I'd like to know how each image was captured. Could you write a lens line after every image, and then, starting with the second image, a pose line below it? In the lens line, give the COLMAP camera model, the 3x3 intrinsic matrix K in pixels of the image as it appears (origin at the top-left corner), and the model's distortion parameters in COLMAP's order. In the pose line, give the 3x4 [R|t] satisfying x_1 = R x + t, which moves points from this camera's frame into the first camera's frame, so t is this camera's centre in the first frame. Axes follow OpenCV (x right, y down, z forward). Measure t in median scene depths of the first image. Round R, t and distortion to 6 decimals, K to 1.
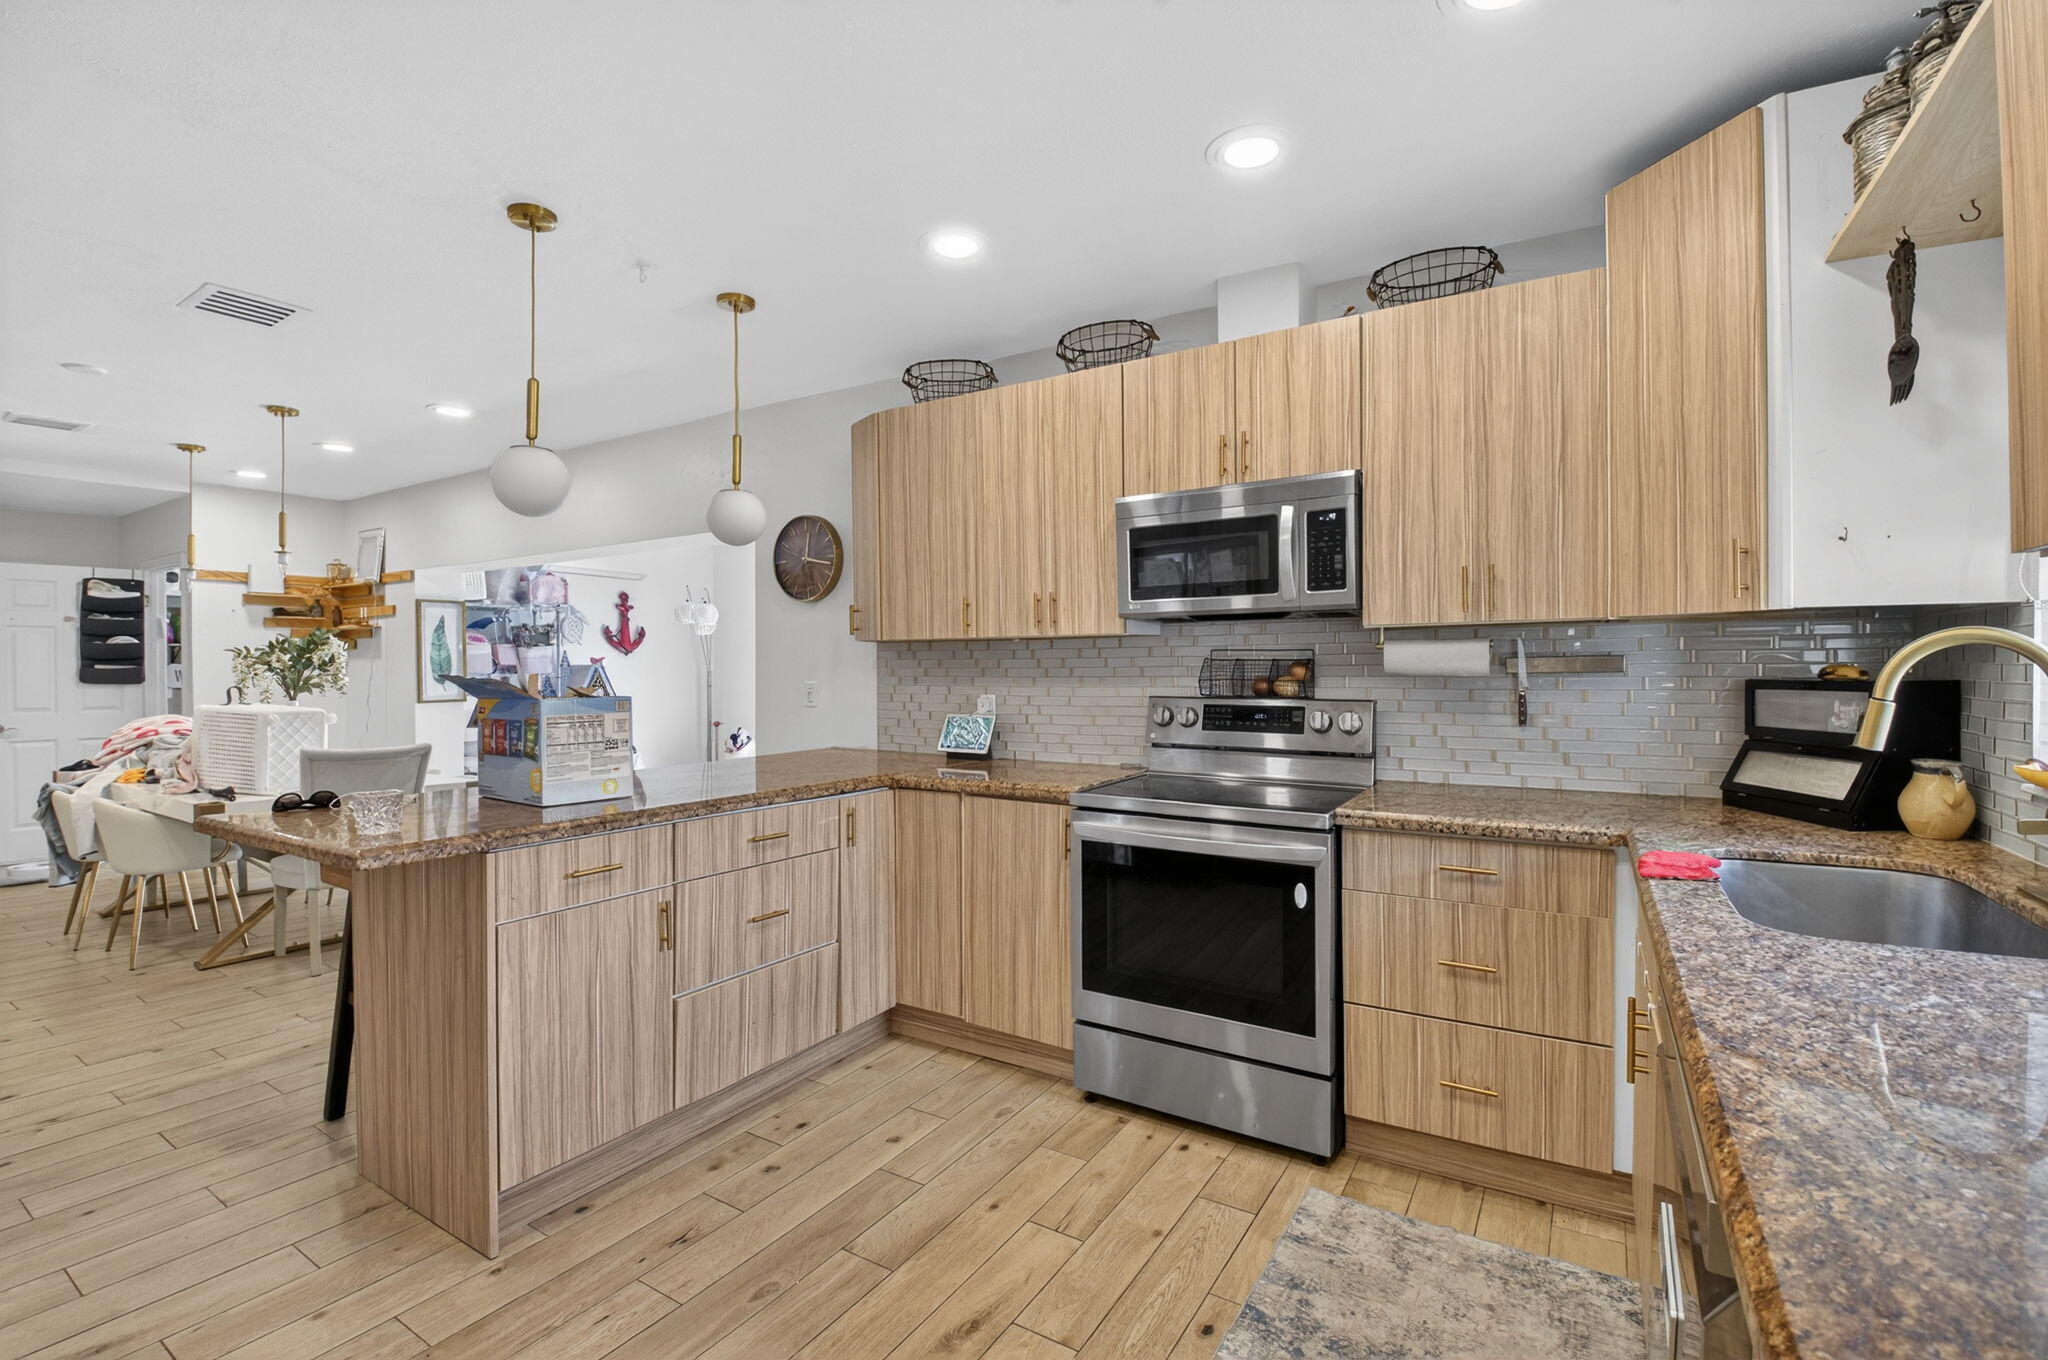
lens RADIAL K [[906.0, 0, 1032.7], [0, 906.0, 670.7], [0, 0, 1]] dist [0.019650, -0.030681]
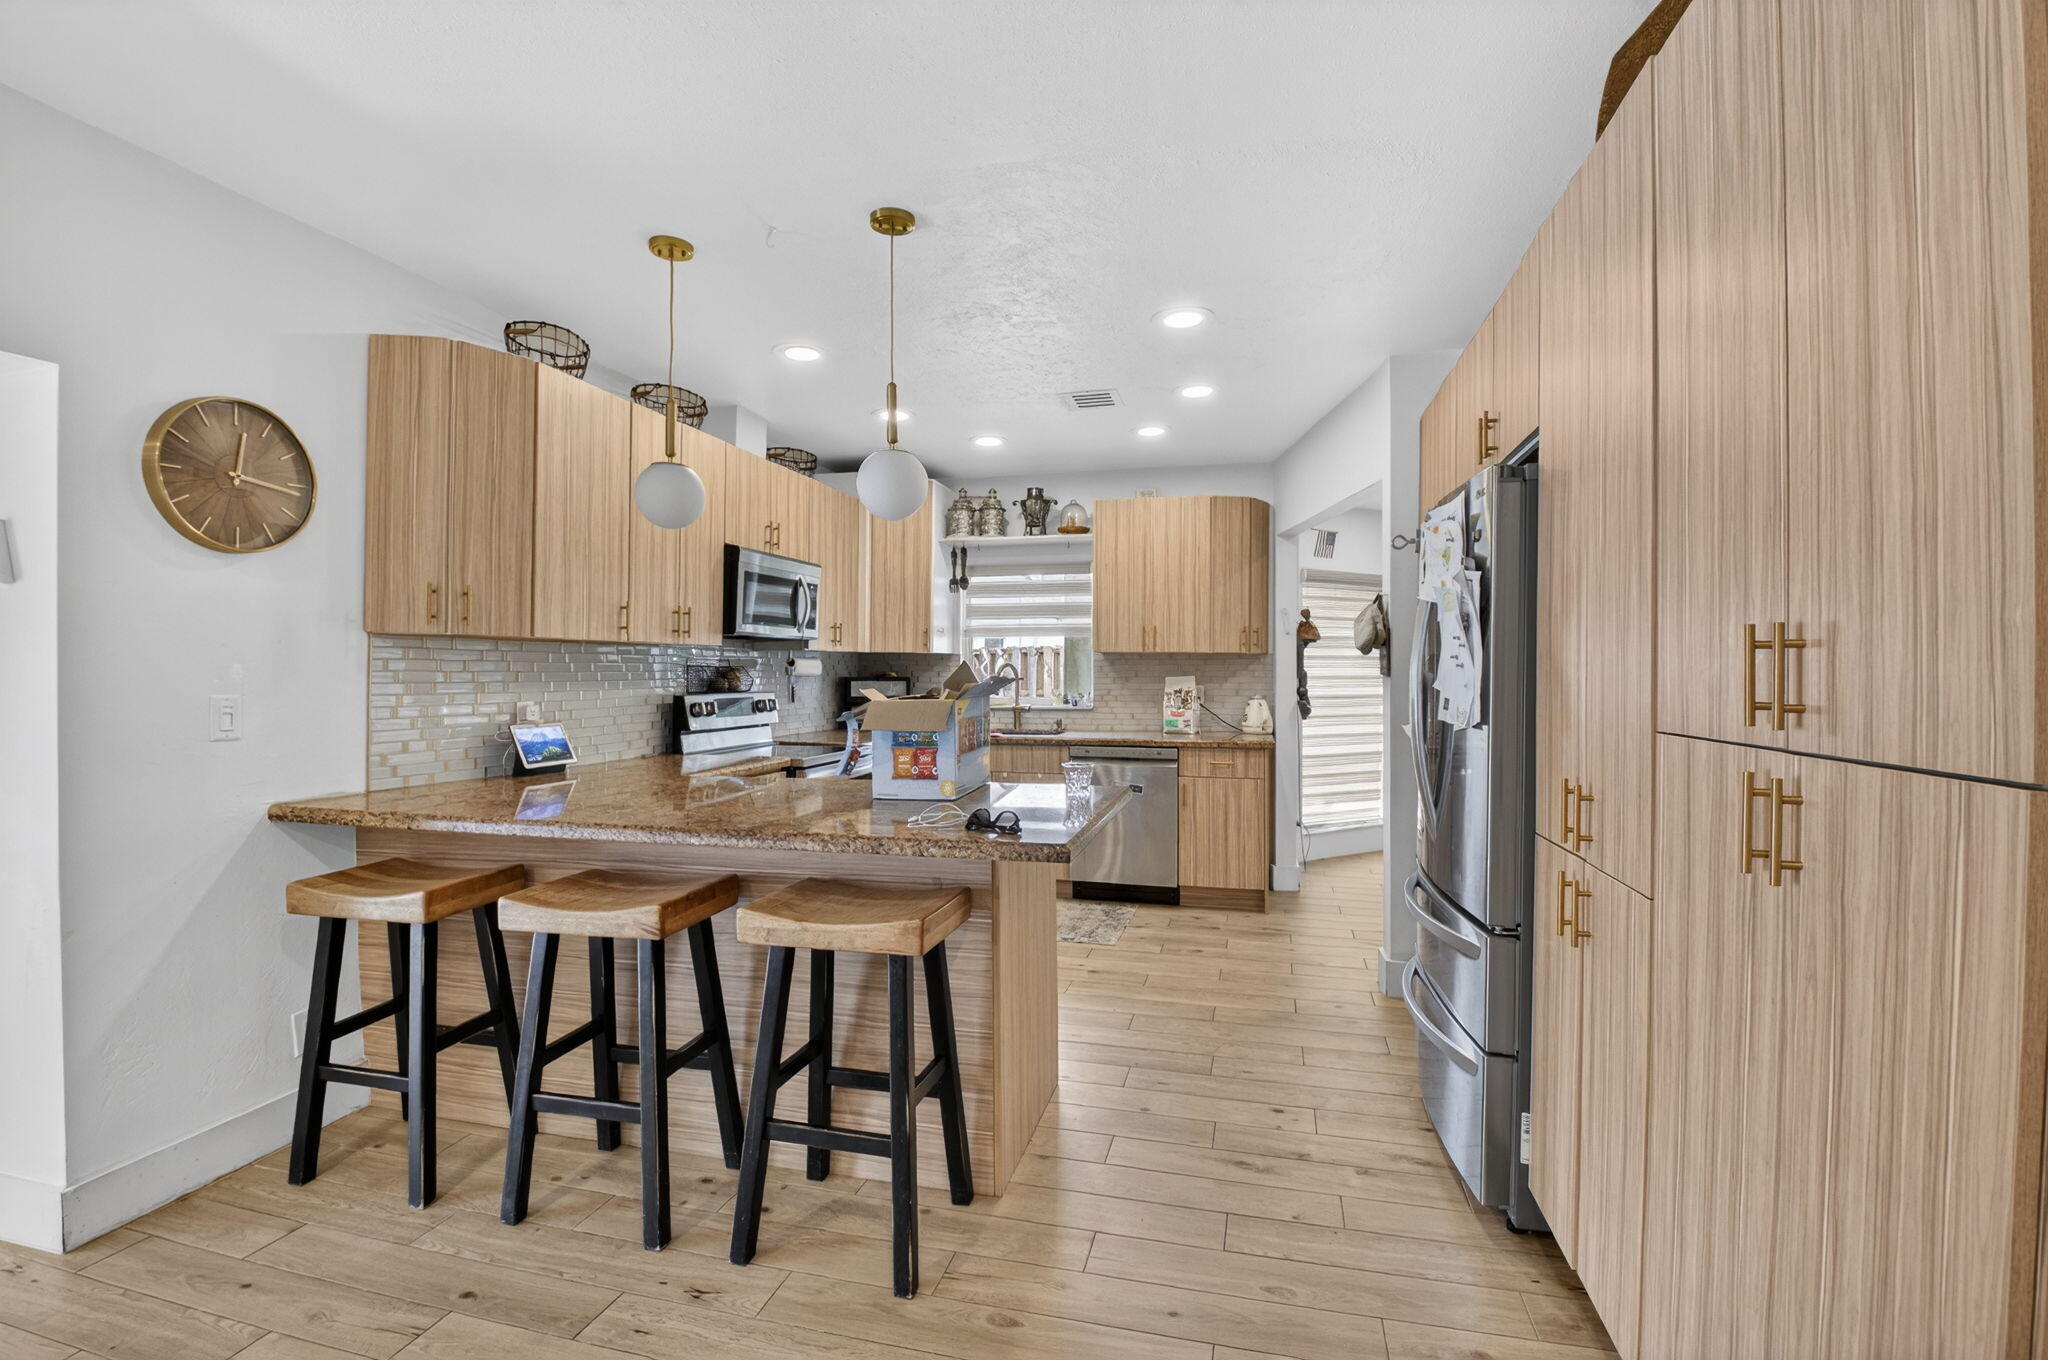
lens RADIAL K [[896.8, 0, 1030.5], [0, 896.8, 661.0], [0, 0, 1]] dist [-0.003990, -0.012813]
pose [[-0.293412, 0.016402, 0.955845, -0.824760], [0.003150, 0.999864, -0.016191, 0.002472], [-0.955981, -0.001740, -0.293424, 0.615317]]
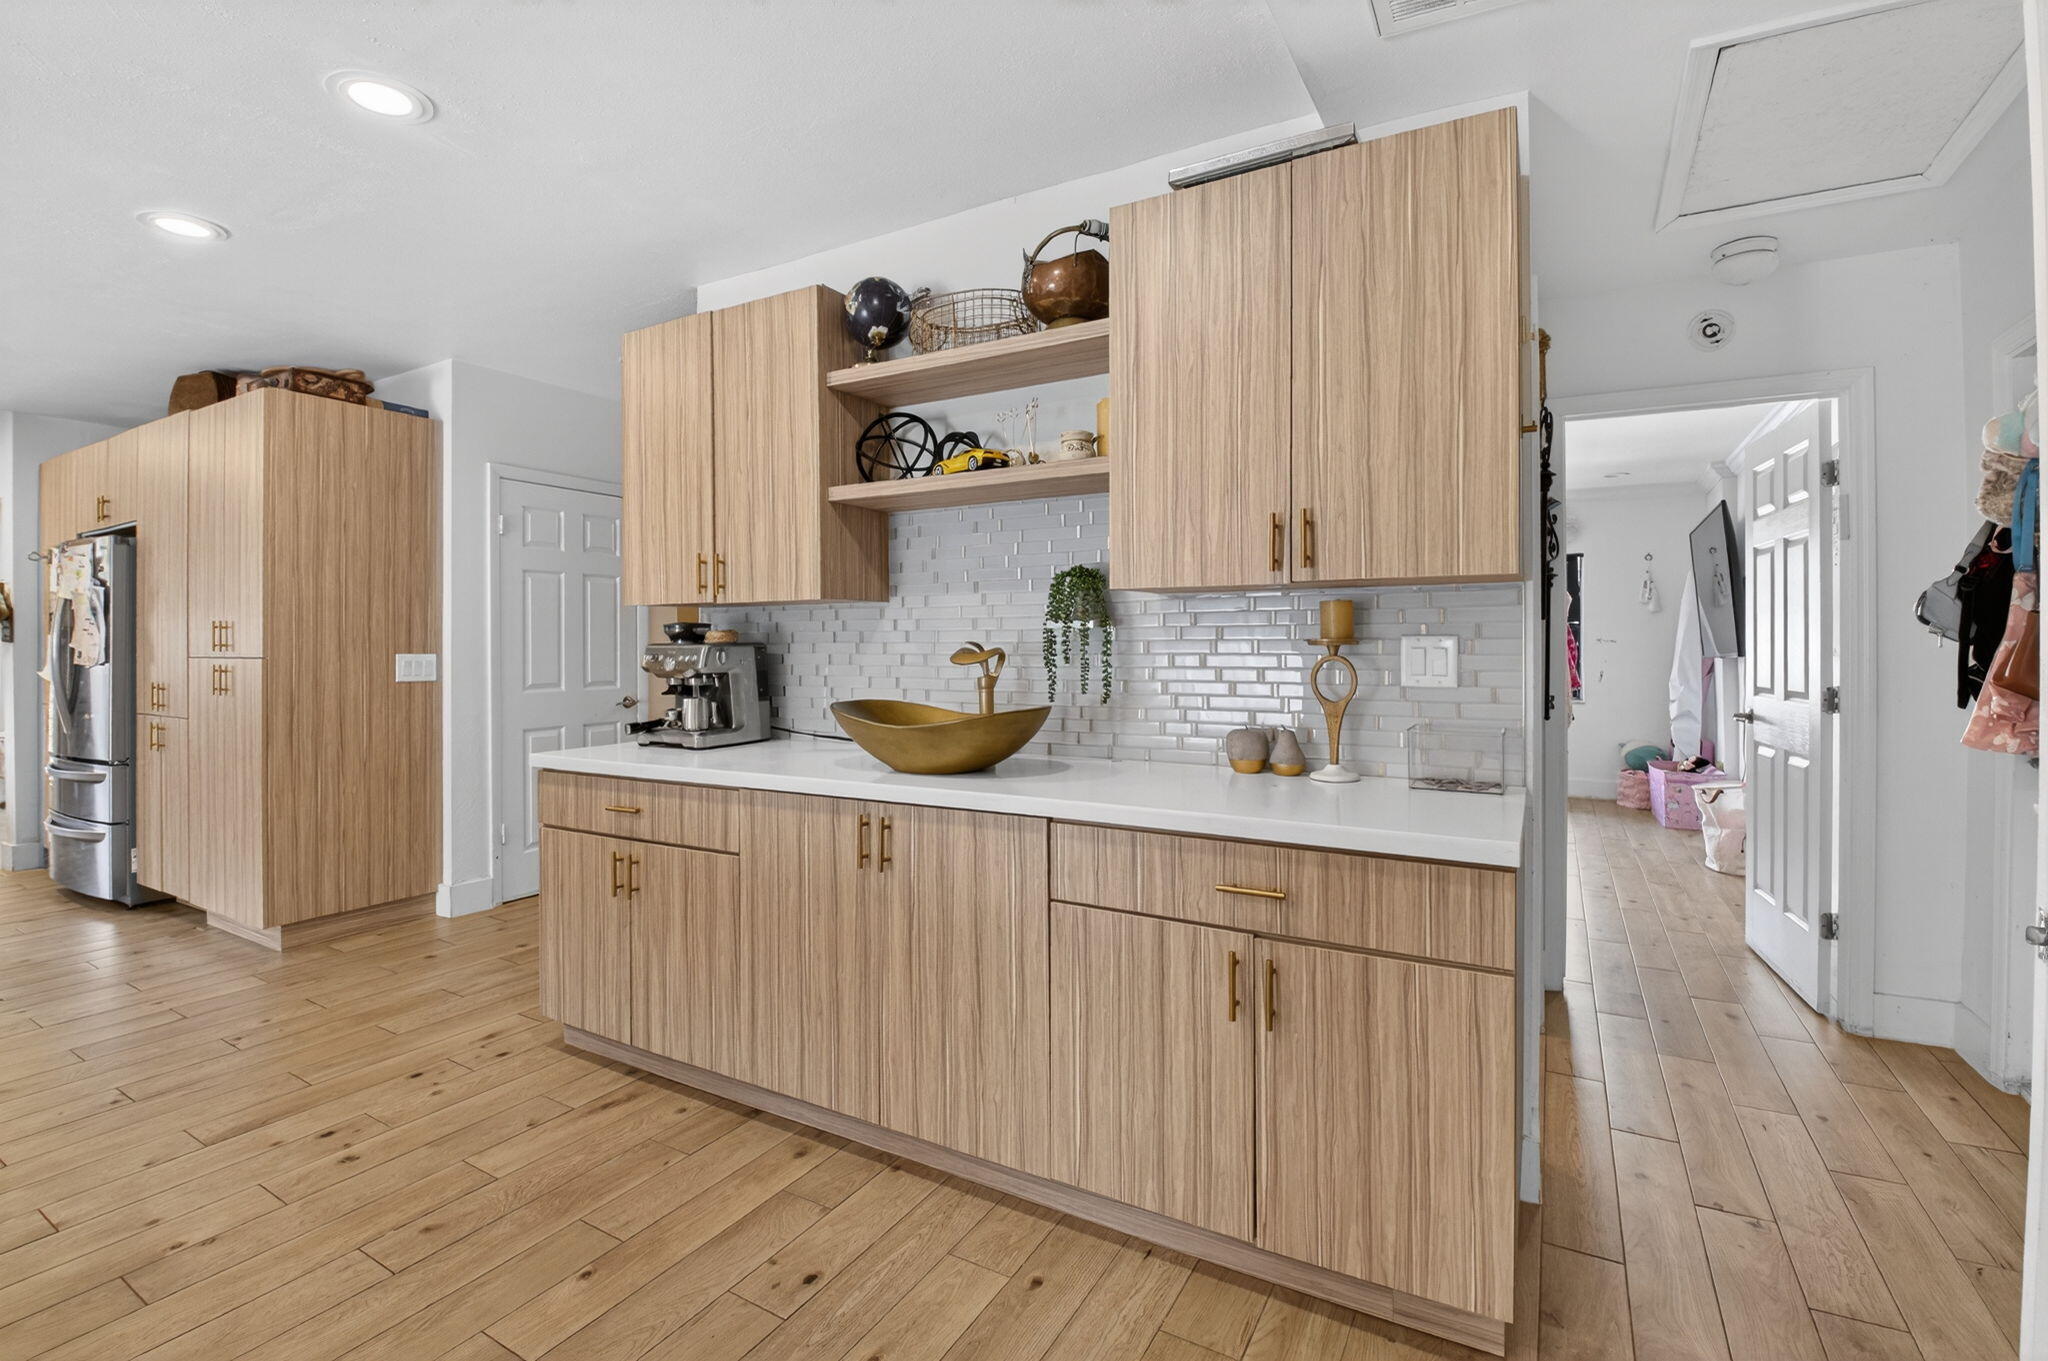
lens RADIAL K [[902.6, 0, 1021.3], [0, 902.6, 646.9], [0, 0, 1]] dist [0.024744, -0.029668]
pose [[-0.999407, 0.012342, -0.032137, -1.335326], [0.011961, 0.999856, 0.012011, 0.011255], [0.032280, 0.011619, -0.999411, 1.176965]]
